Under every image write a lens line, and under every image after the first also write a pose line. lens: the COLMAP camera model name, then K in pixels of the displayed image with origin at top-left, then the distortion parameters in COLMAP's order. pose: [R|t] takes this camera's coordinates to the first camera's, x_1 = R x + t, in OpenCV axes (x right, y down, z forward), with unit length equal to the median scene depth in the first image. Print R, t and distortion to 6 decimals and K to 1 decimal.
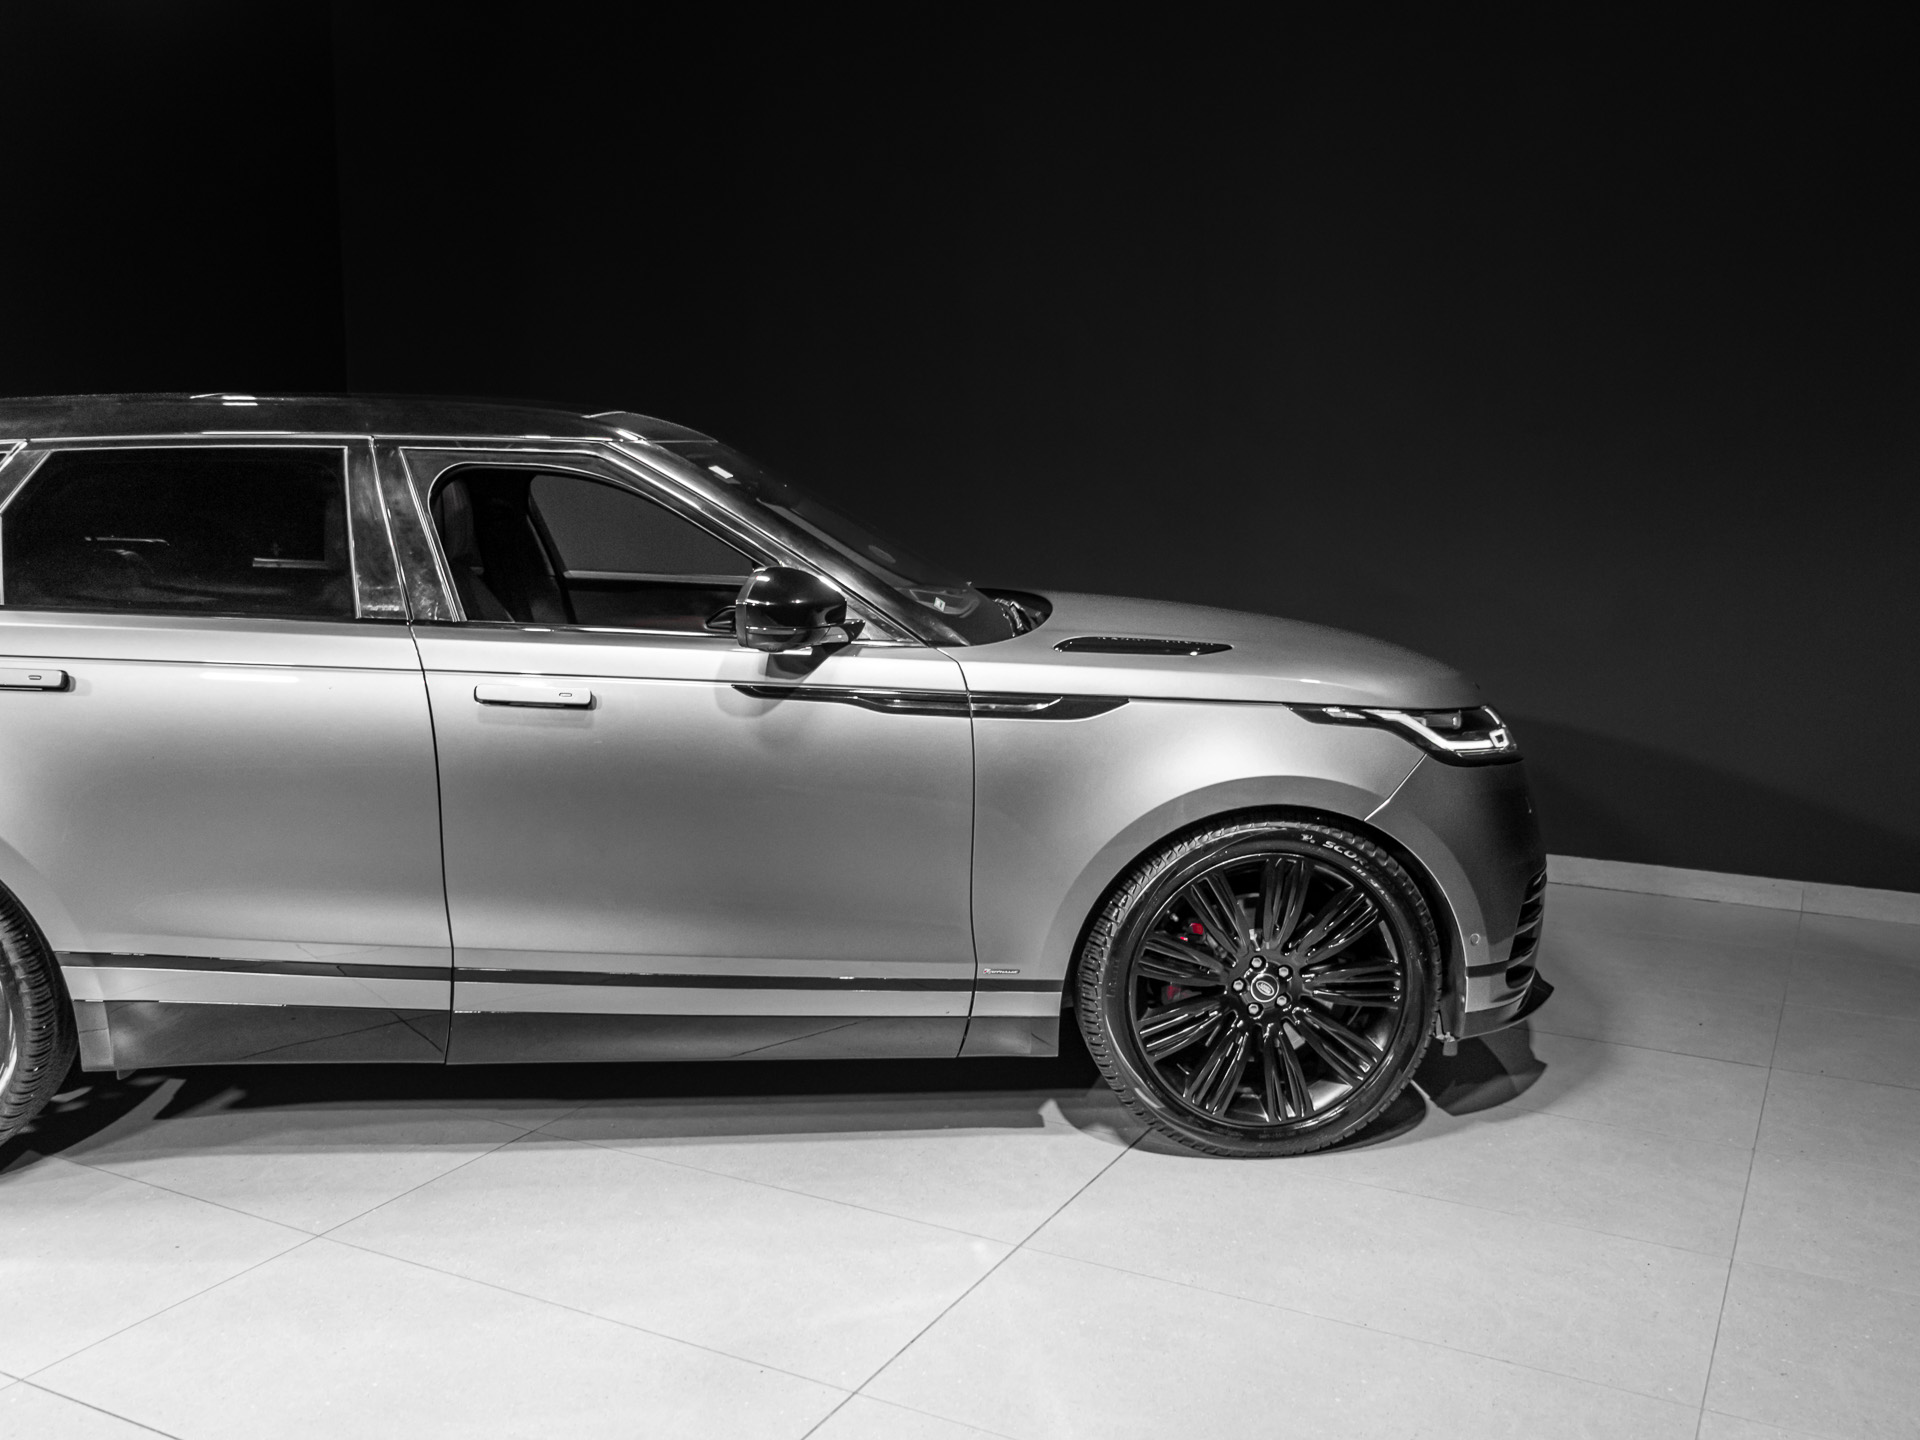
lens RADIAL K [[1745.8, 0, 958.4], [0, 1745.8, 727.0], [0, 0, 1]] dist [0.004298, 0.009000]
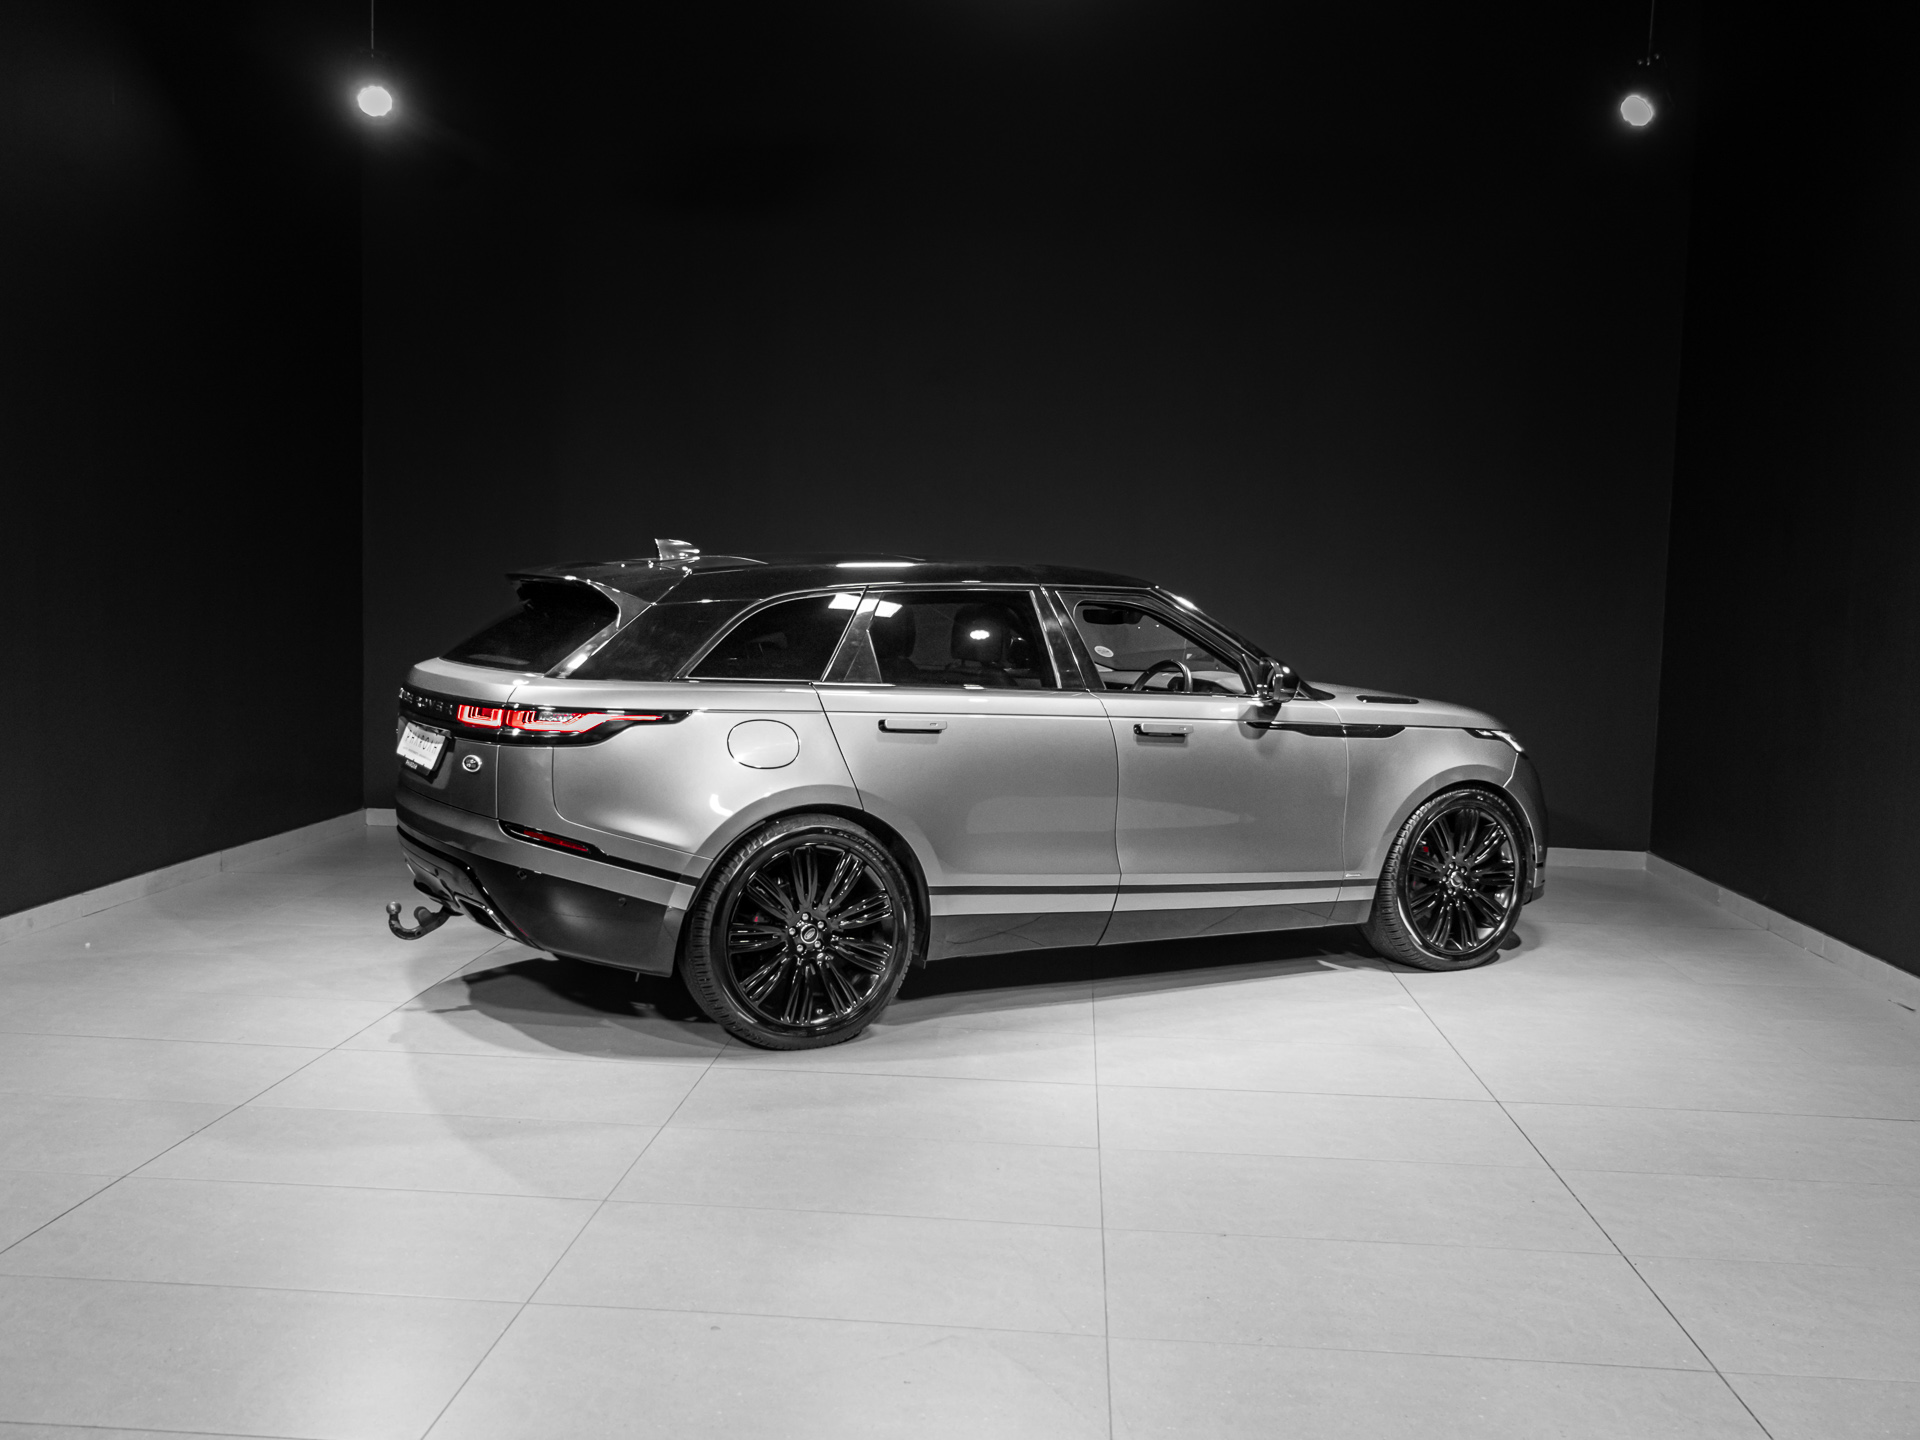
lens RADIAL K [[1745.8, 0, 958.4], [0, 1745.8, 727.0], [0, 0, 1]] dist [0.004298, 0.009000]
pose [[0.915781, -0.021312, 0.401113, -1.088222], [0.045037, 0.997743, -0.049810, 0.055933], [-0.399146, 0.063680, 0.914673, -0.531669]]
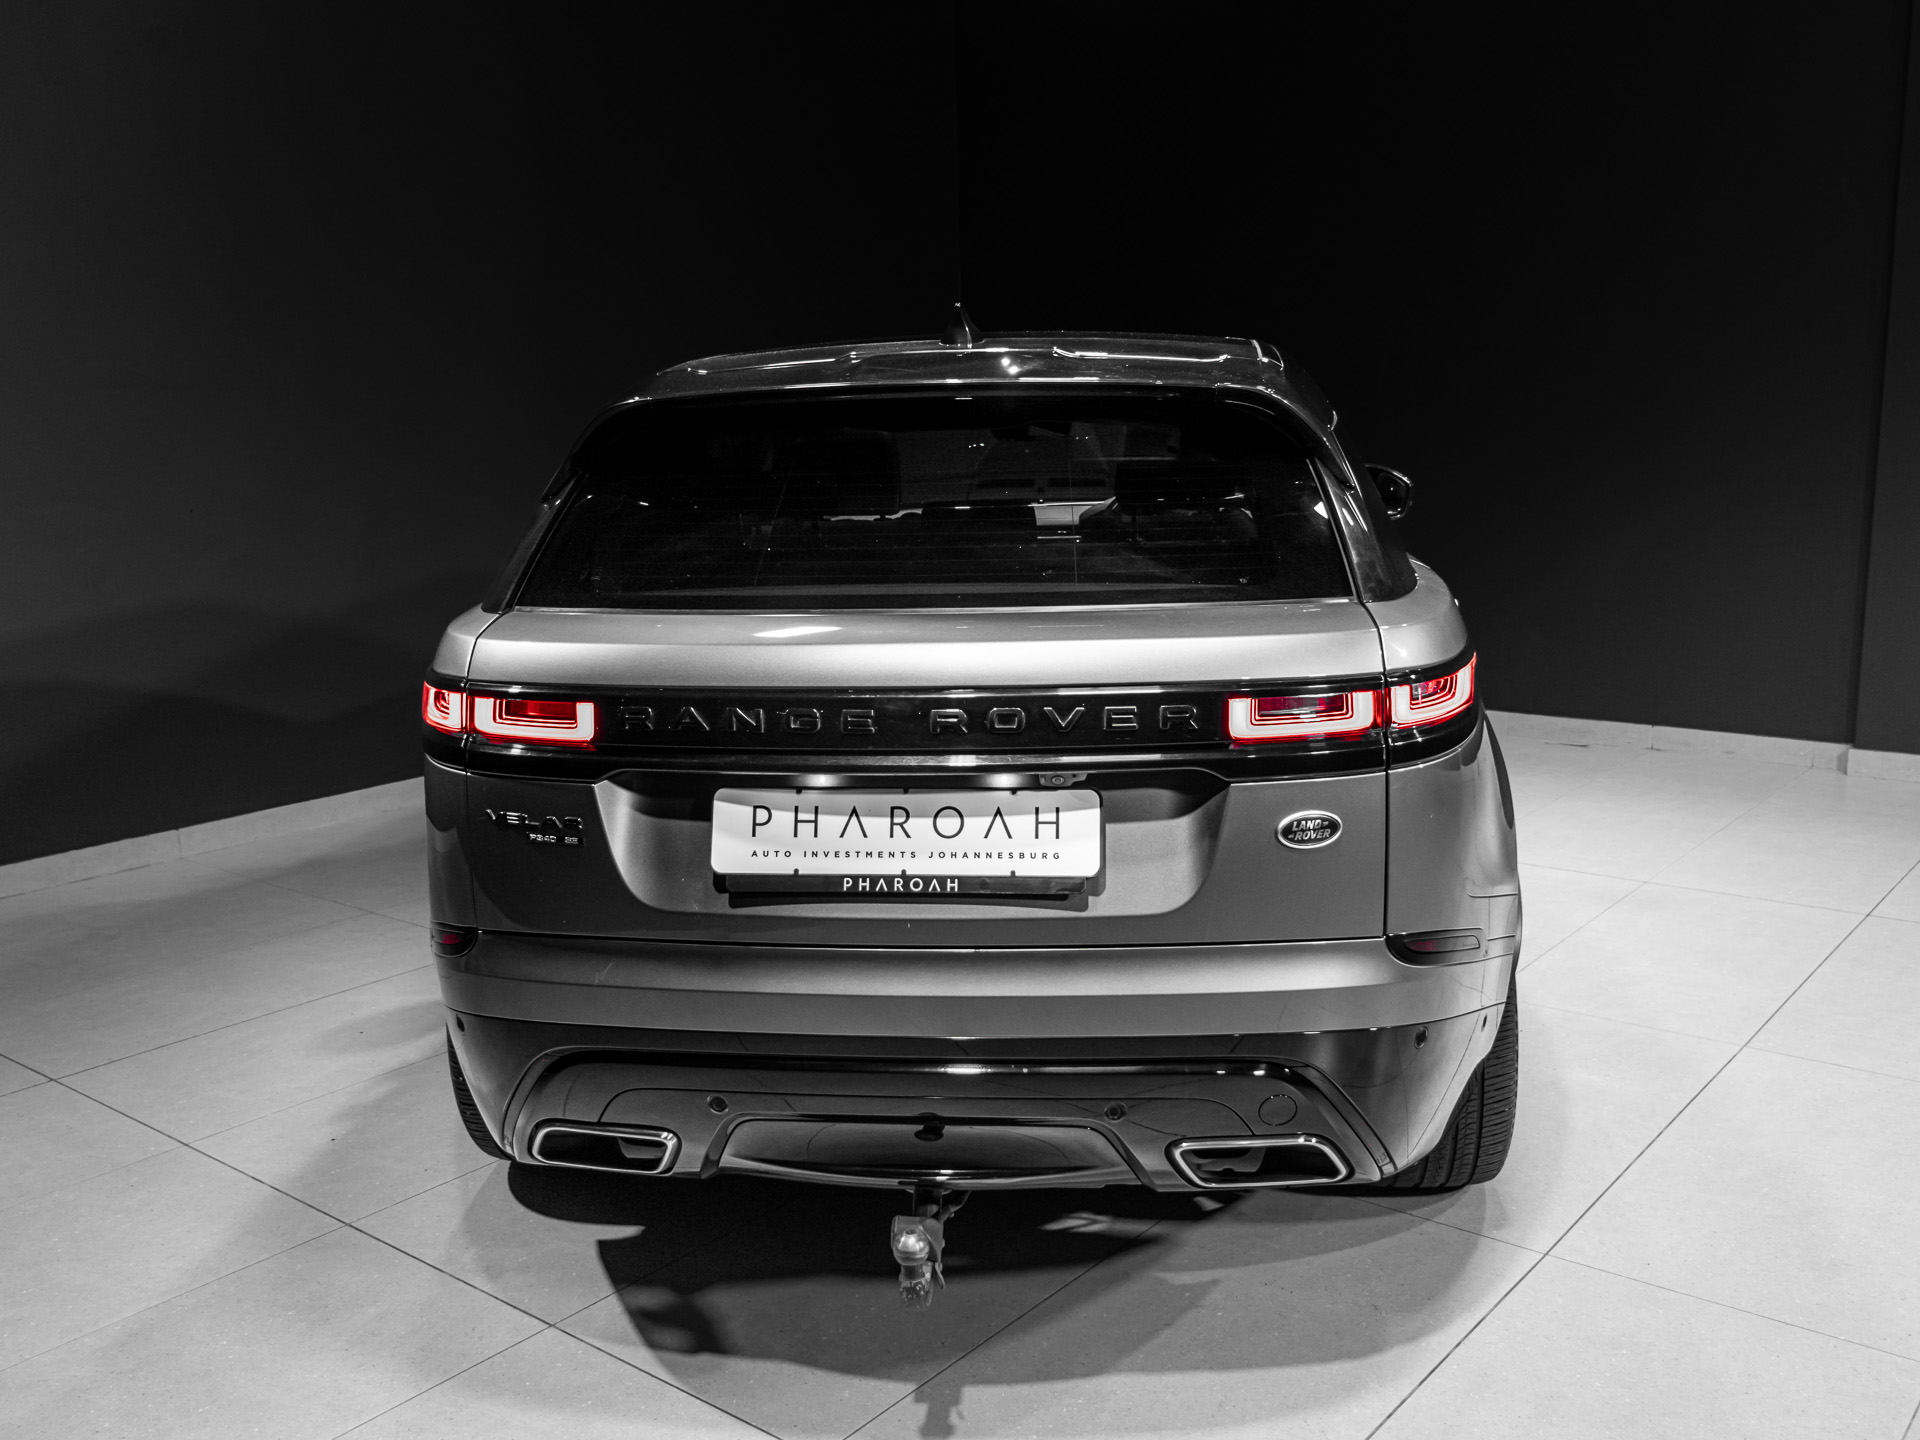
lens RADIAL K [[1736.7, 0, 960.7], [0, 1736.7, 734.9], [0, 0, 1]] dist [0.006061, -0.001646]
pose [[0.197181, -0.203794, 0.958951, -1.487373], [0.176090, 0.969610, 0.169852, -0.165832], [-0.964423, 0.135370, 0.227075, 0.963172]]
